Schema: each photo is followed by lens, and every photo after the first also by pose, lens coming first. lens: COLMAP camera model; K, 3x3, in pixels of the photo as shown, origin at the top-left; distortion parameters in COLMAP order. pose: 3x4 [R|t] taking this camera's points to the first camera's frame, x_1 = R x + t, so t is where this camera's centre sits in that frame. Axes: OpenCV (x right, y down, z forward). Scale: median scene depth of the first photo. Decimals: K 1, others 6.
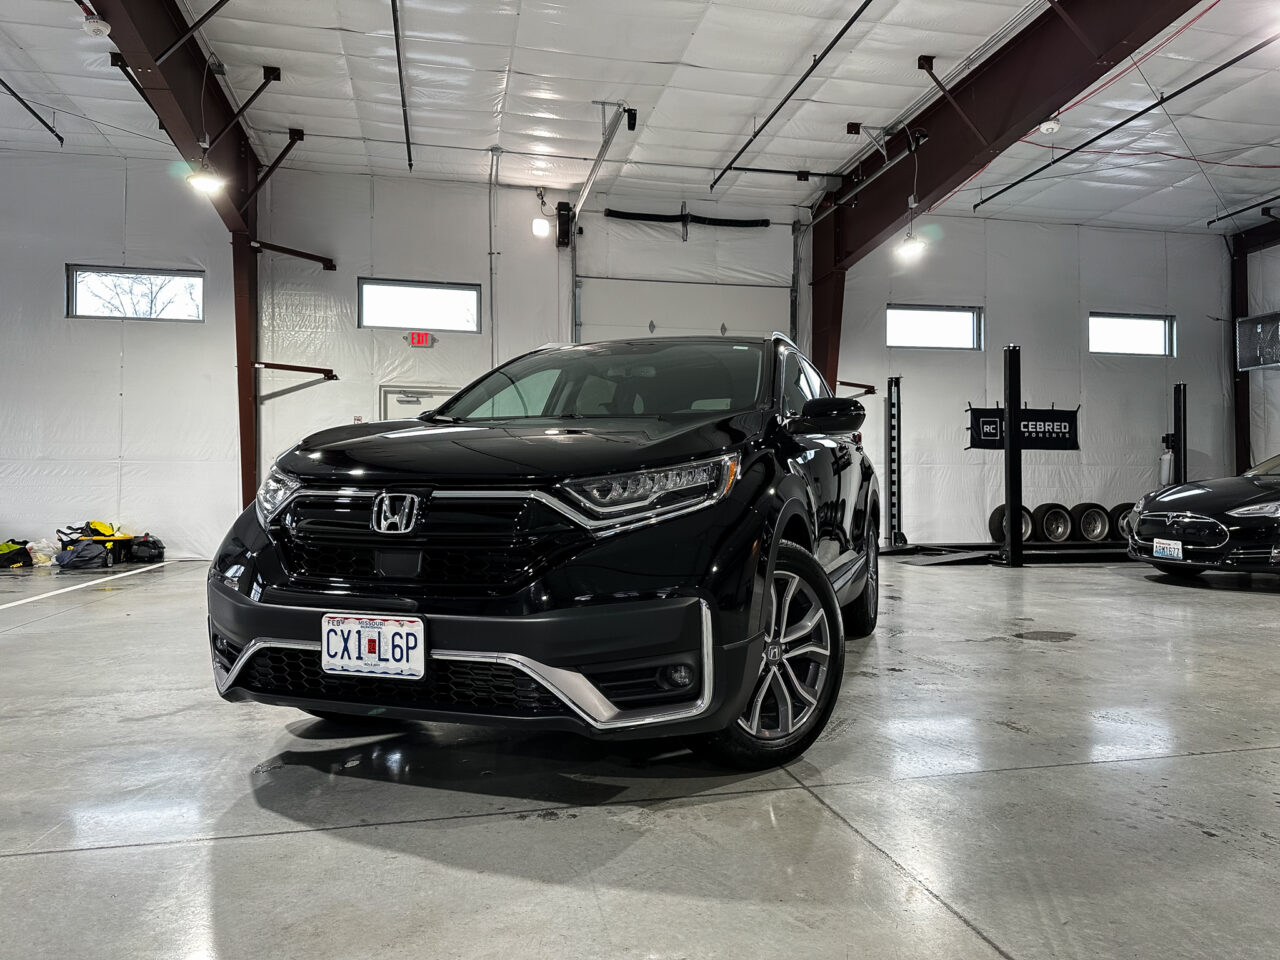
lens RADIAL K [[871.3, 0, 640.0], [0, 871.3, 480.0], [0, 0, 1]] dist [0.053056, -0.002057]
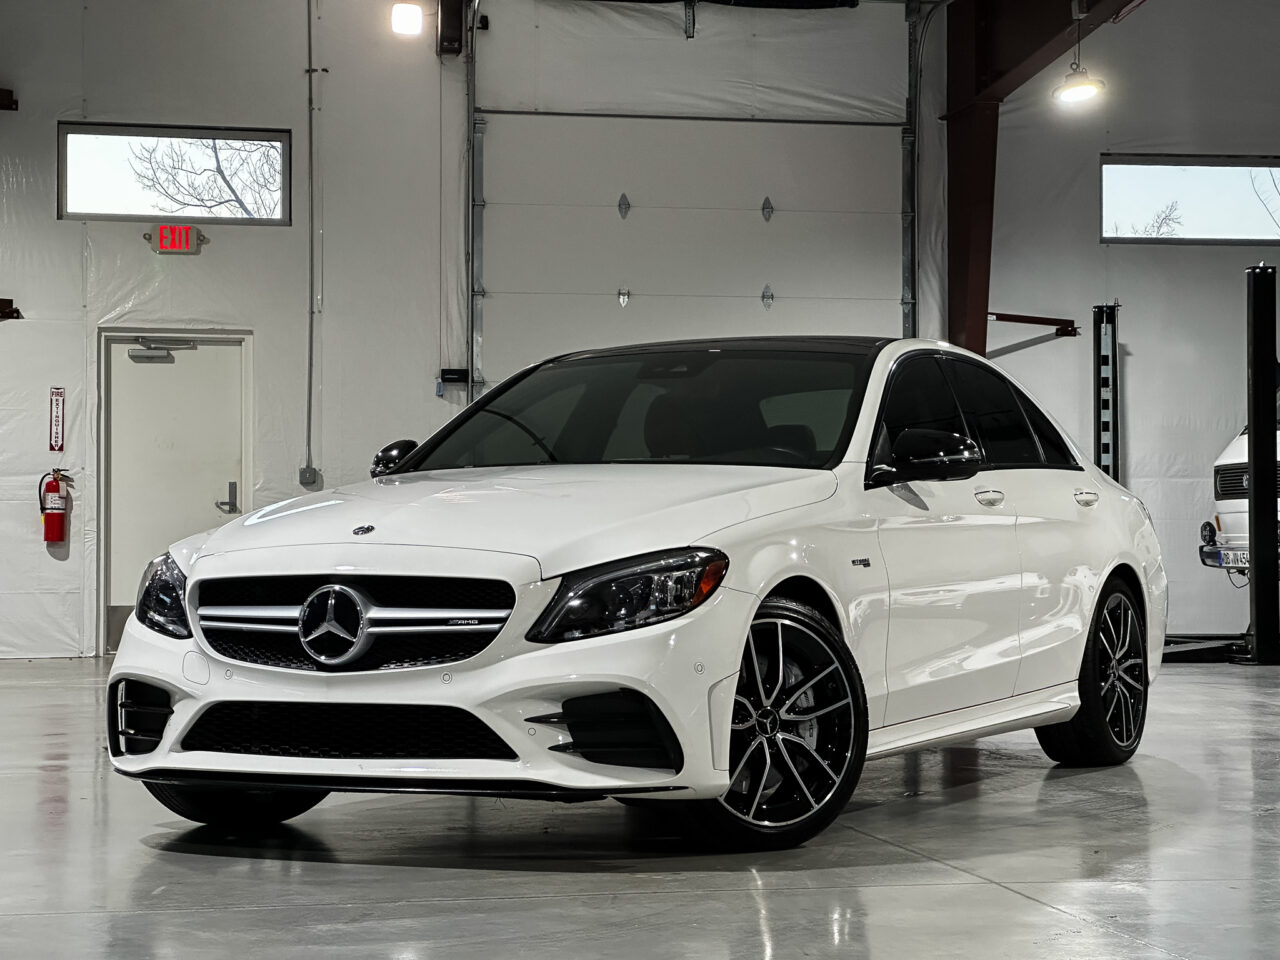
lens RADIAL K [[2827.6, 0, 640.0], [0, 2827.6, 480.0], [0, 0, 1]] dist [0.073622, 0.687262]
pose [[0.999948, -0.000942, -0.010173, 0.041352], [0.000798, 0.999900, -0.014128, 0.006592], [0.010185, 0.014119, 0.999848, -0.675078]]
